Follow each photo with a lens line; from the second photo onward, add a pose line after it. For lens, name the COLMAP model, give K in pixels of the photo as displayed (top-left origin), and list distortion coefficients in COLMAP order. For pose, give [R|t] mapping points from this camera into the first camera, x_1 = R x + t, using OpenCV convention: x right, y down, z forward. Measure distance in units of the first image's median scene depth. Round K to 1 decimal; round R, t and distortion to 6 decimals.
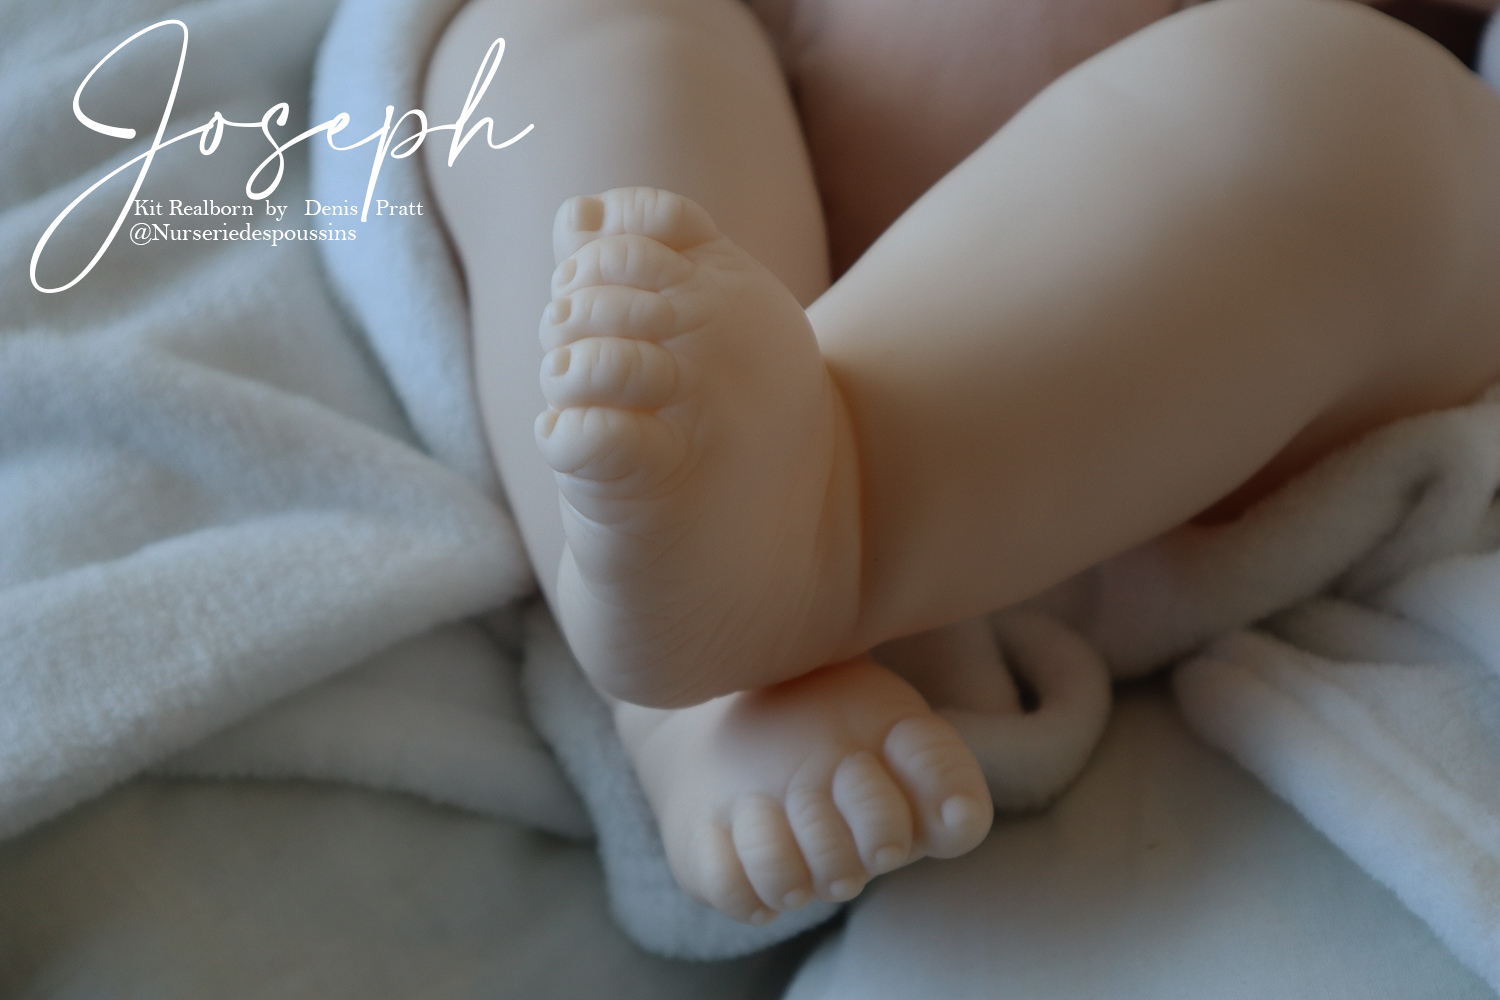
lens RADIAL K [[2475.9, 0, 749.3], [0, 2475.9, 504.3], [0, 0, 1]] dist [-0.000666, 0.000000]
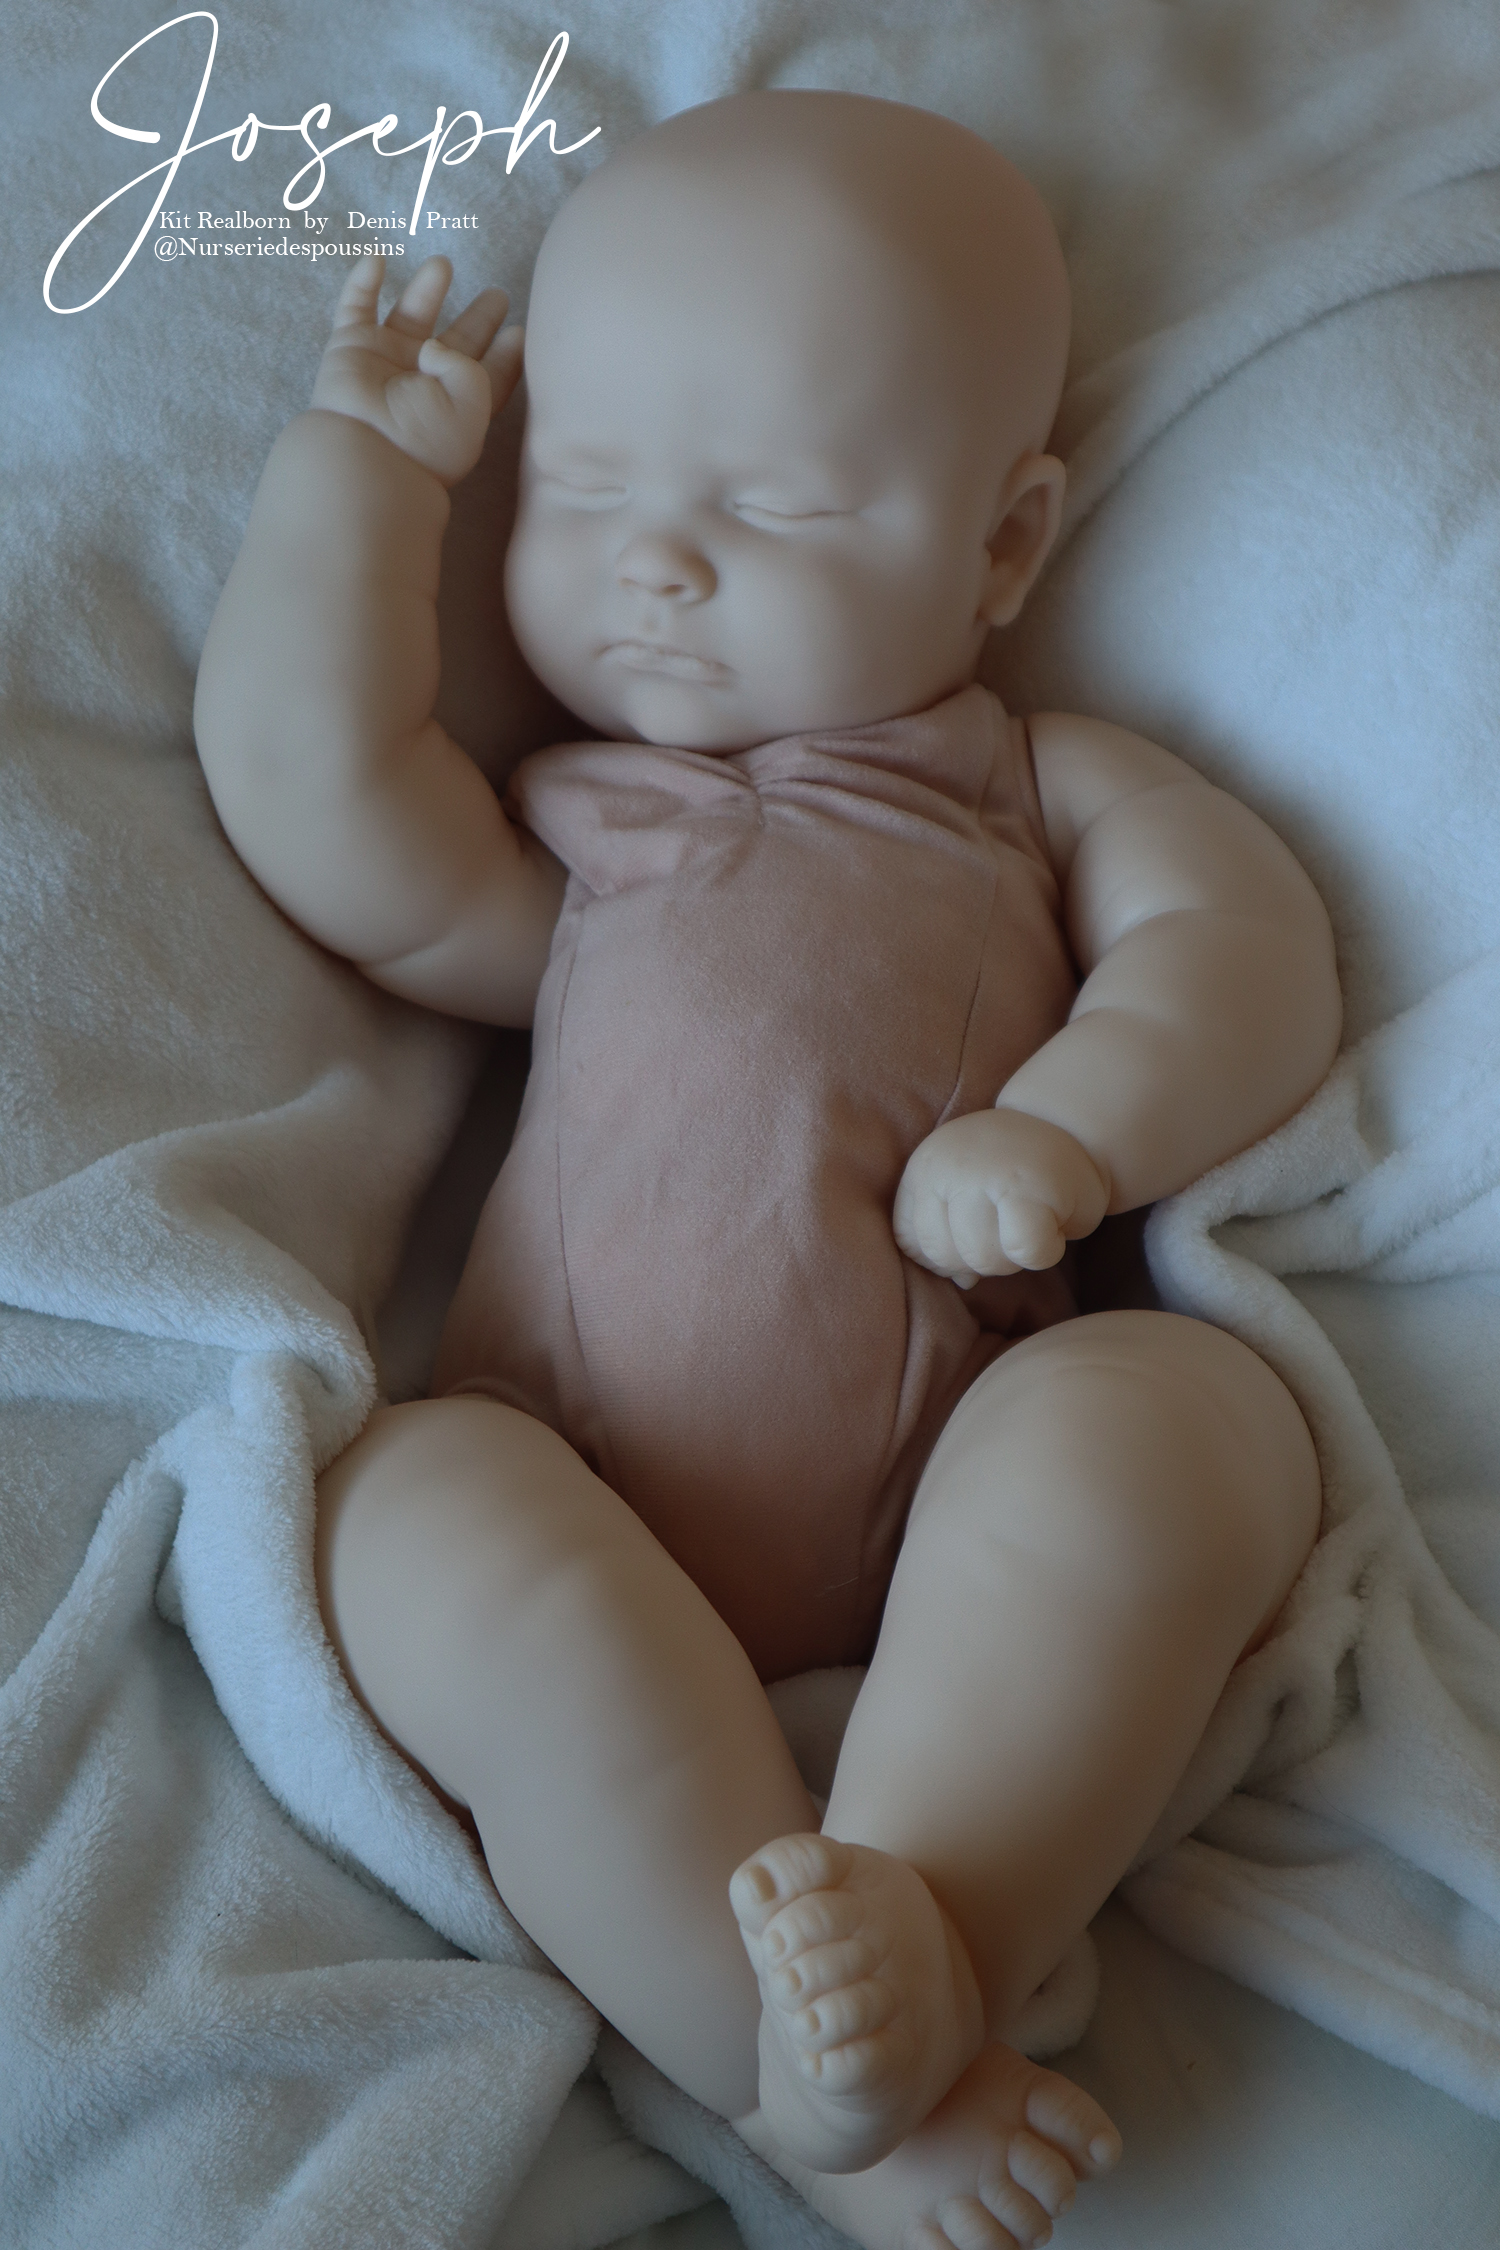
lens RADIAL K [[3713.8, 0, 744.5], [0, 3713.8, 1122.4], [0, 0, 1]] dist [-0.000666, 0.000000]
pose [[0.898432, -0.334860, 0.284058, -0.418285], [0.302190, 0.940837, 0.153320, -0.674394], [-0.318593, -0.051908, 0.946469, -0.688017]]
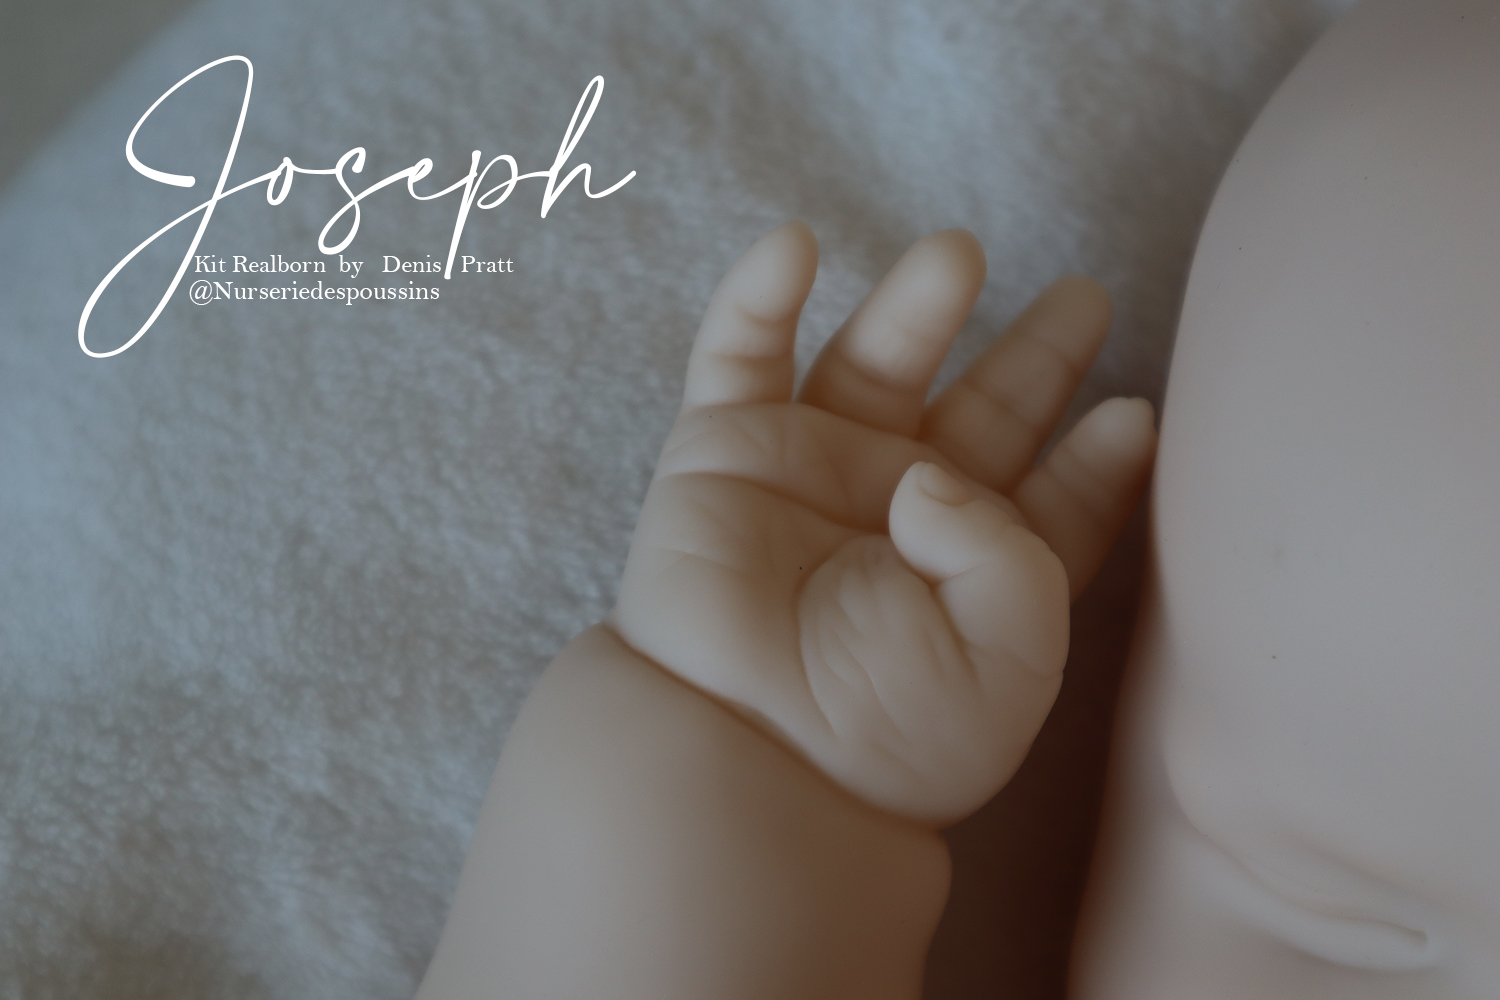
lens RADIAL K [[2475.9, 0, 756.6], [0, 2475.9, 504.5], [0, 0, 1]] dist [-0.000666, 0.000000]
pose [[0.939939, -0.315495, 0.130298, 0.083135], [0.282274, 0.933058, 0.222989, -0.961847], [-0.191928, -0.172817, 0.966074, 0.935591]]
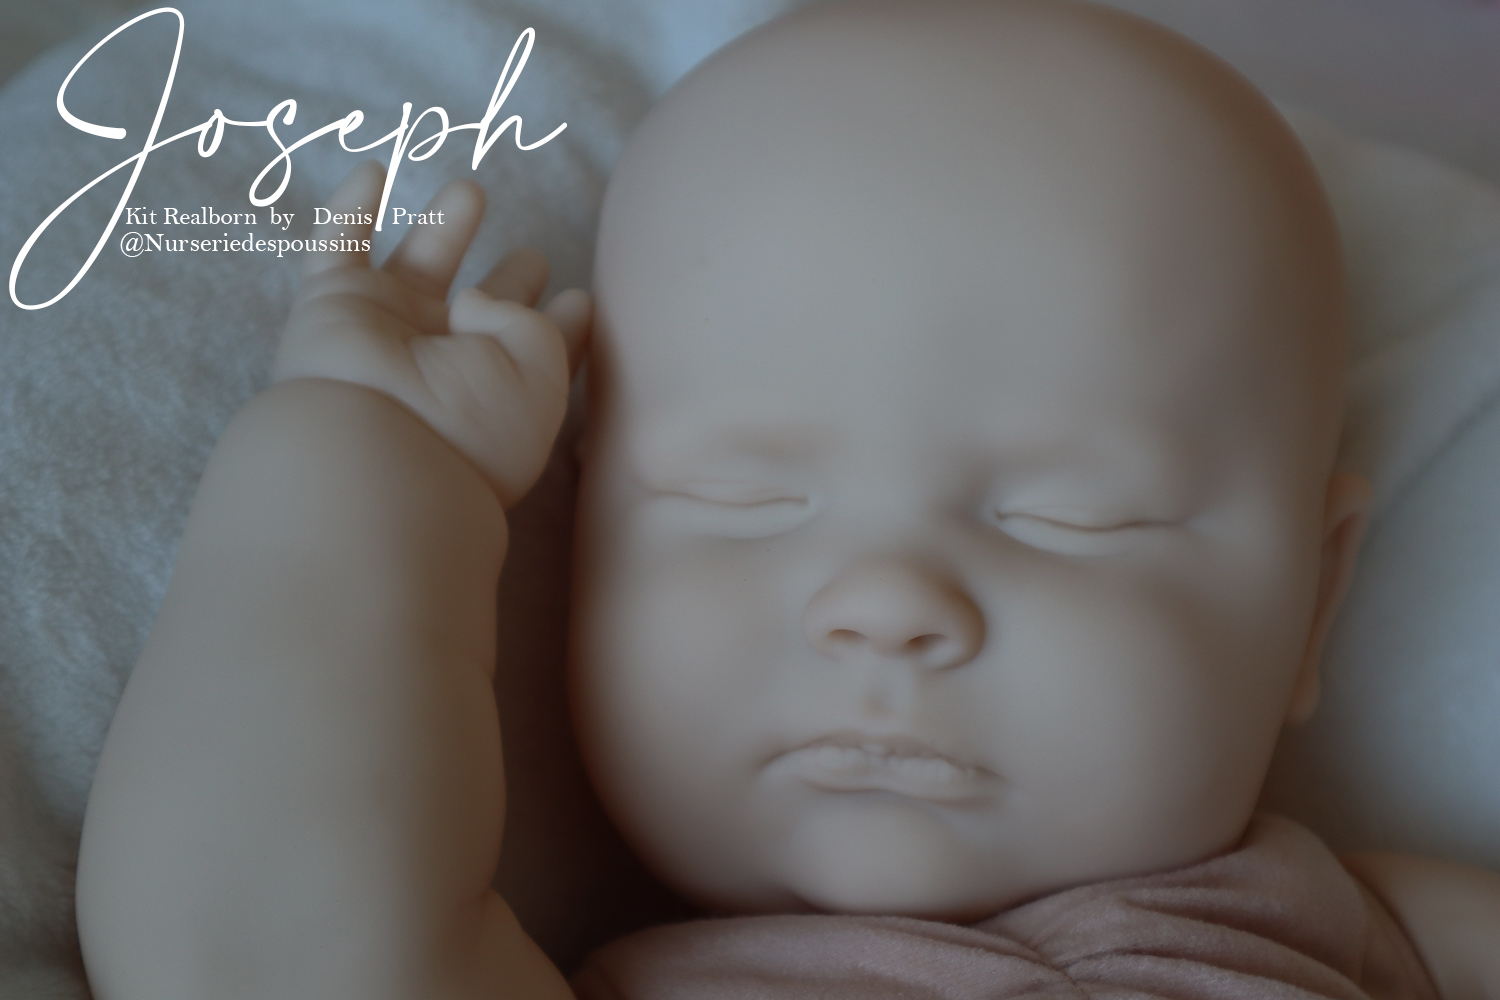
lens RADIAL K [[2475.9, 0, 757.8], [0, 2475.9, 500.4], [0, 0, 1]] dist [-0.000666, 0.000000]
pose [[0.775642, -0.222497, 0.590656, -0.290103], [0.325554, 0.942748, -0.072386, -0.650269], [-0.540735, 0.248436, 0.803670, 0.694284]]
